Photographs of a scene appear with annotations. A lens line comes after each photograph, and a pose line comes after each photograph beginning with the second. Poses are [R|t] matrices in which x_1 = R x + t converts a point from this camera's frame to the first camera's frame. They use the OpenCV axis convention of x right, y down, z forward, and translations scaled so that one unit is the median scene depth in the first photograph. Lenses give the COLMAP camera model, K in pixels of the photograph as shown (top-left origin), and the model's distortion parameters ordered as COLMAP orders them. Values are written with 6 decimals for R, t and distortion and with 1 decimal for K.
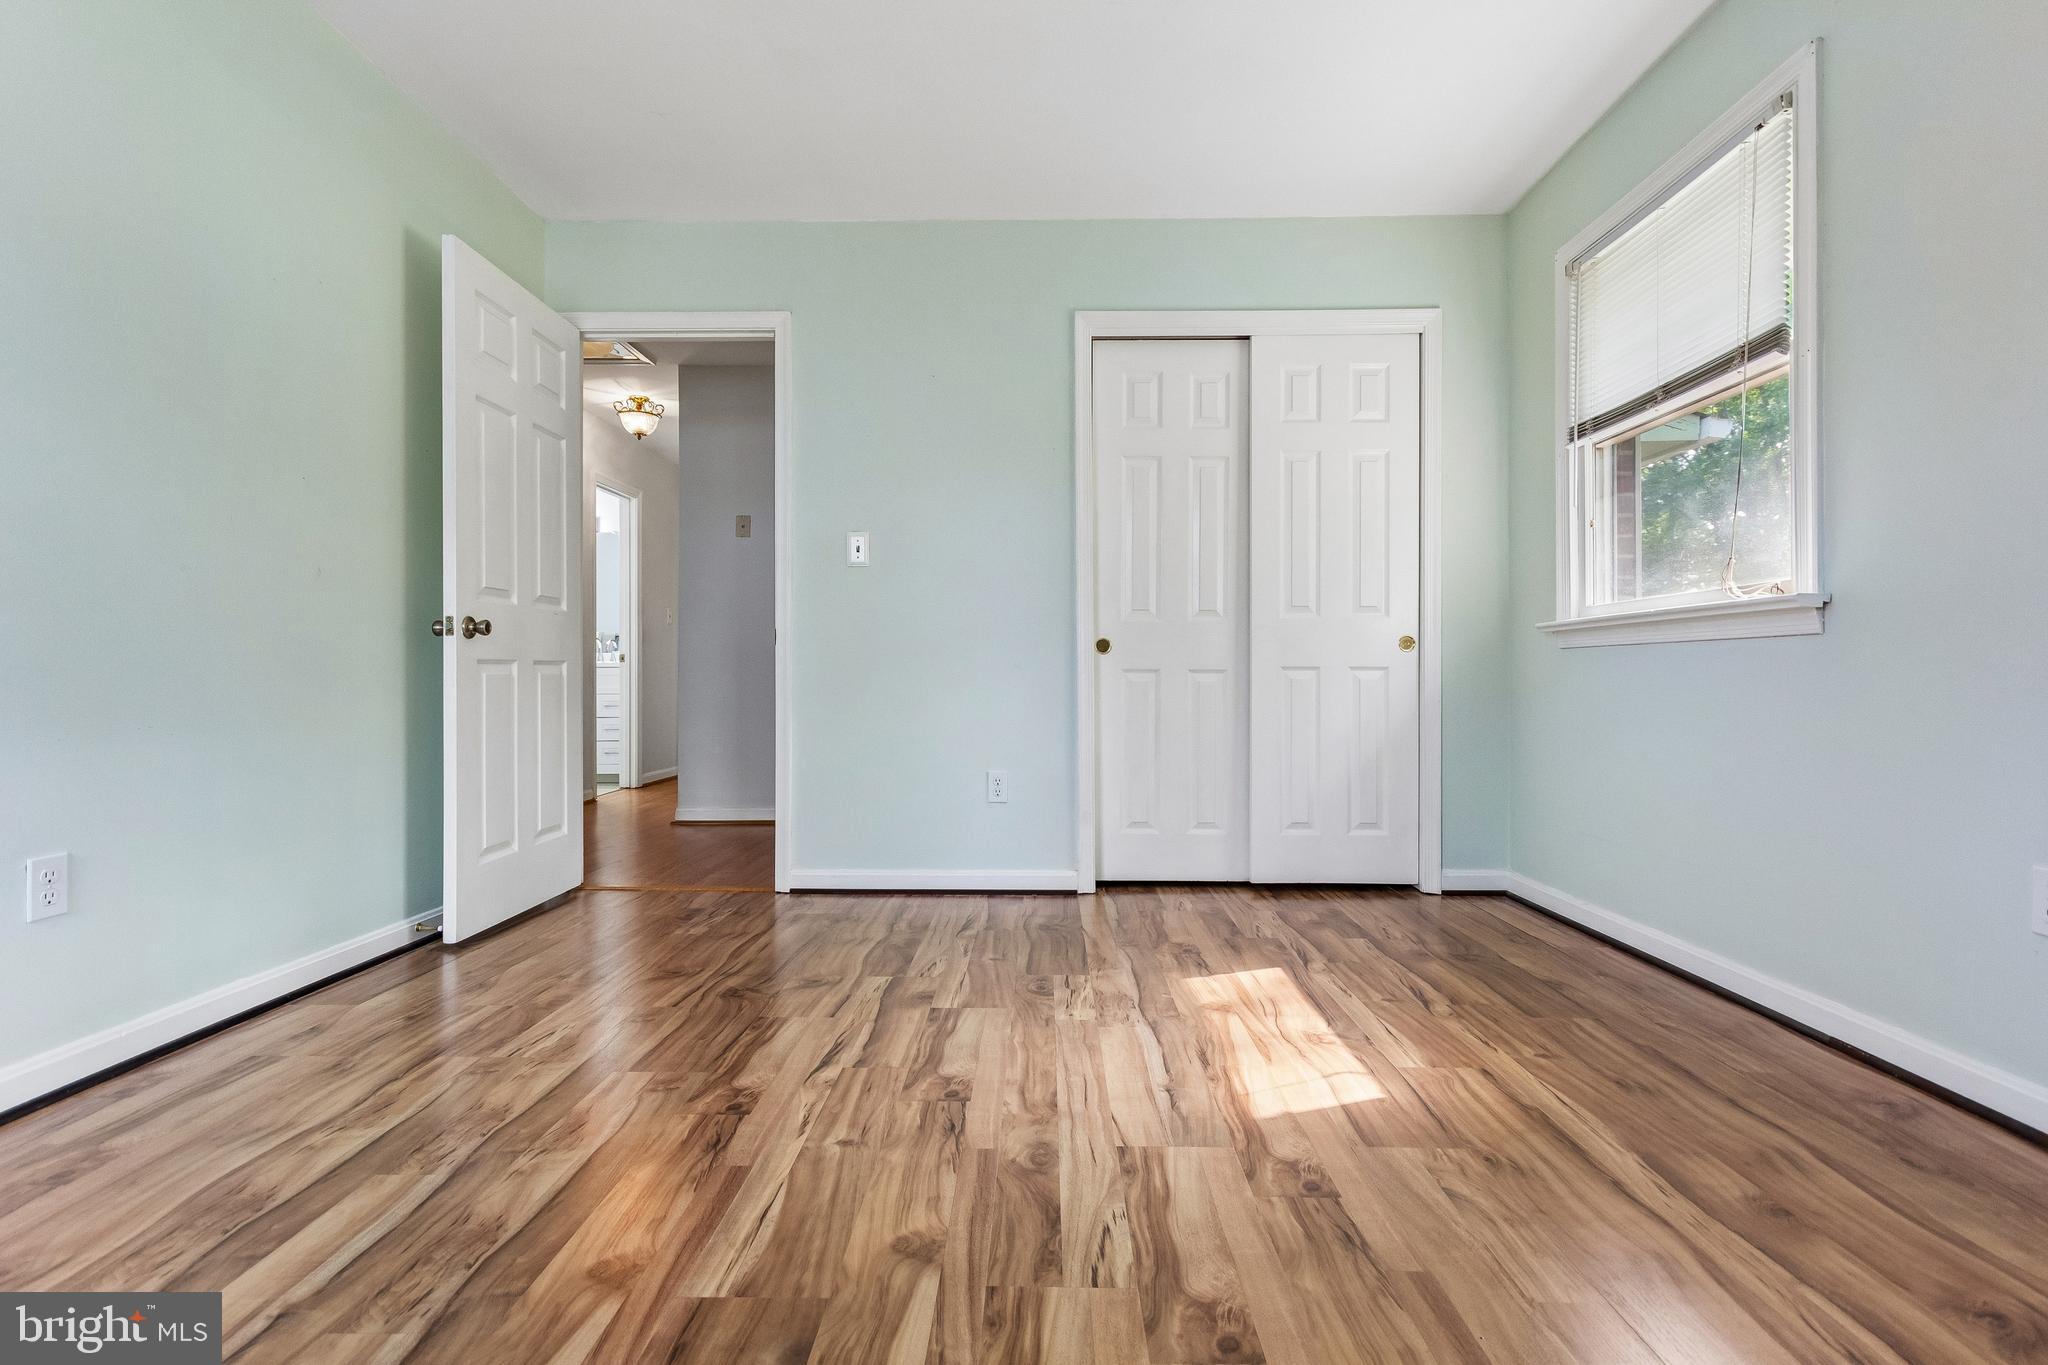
lens RADIAL K [[967.7, 0, 1024.9], [0, 967.7, 682.2], [0, 0, 1]] dist [0.000353, 0.001820]
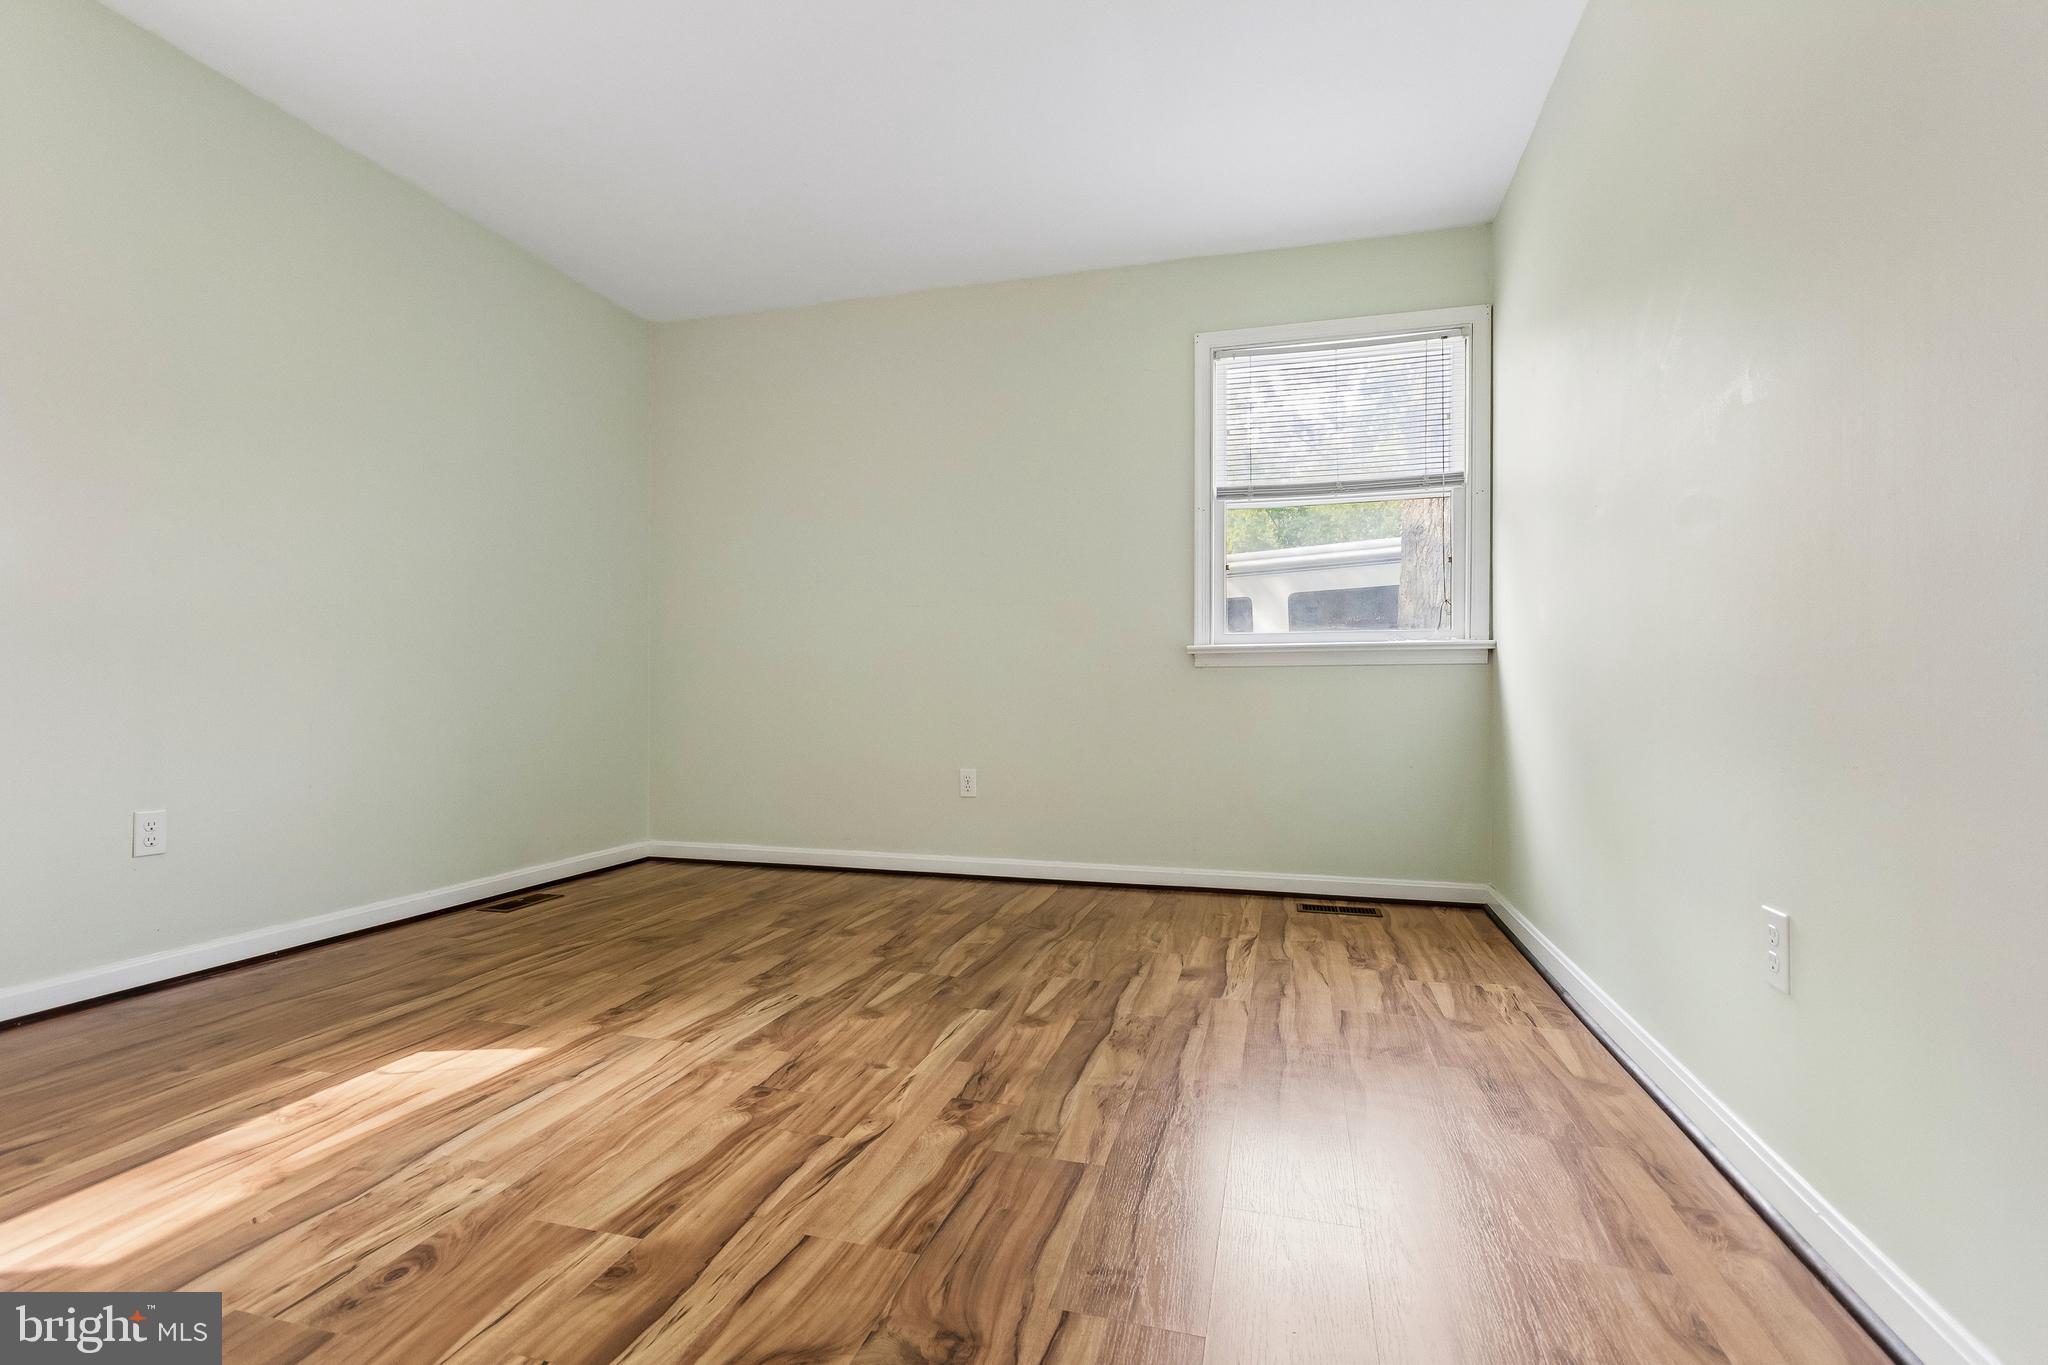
lens RADIAL K [[967.7, 0, 1022.8], [0, 967.7, 687.6], [0, 0, 1]] dist [0.000353, 0.001820]
pose [[-0.968476, -0.003188, 0.249085, -0.609922], [-0.004558, 0.999977, -0.004924, -0.000659], [-0.249064, -0.005904, -0.968469, 1.970111]]
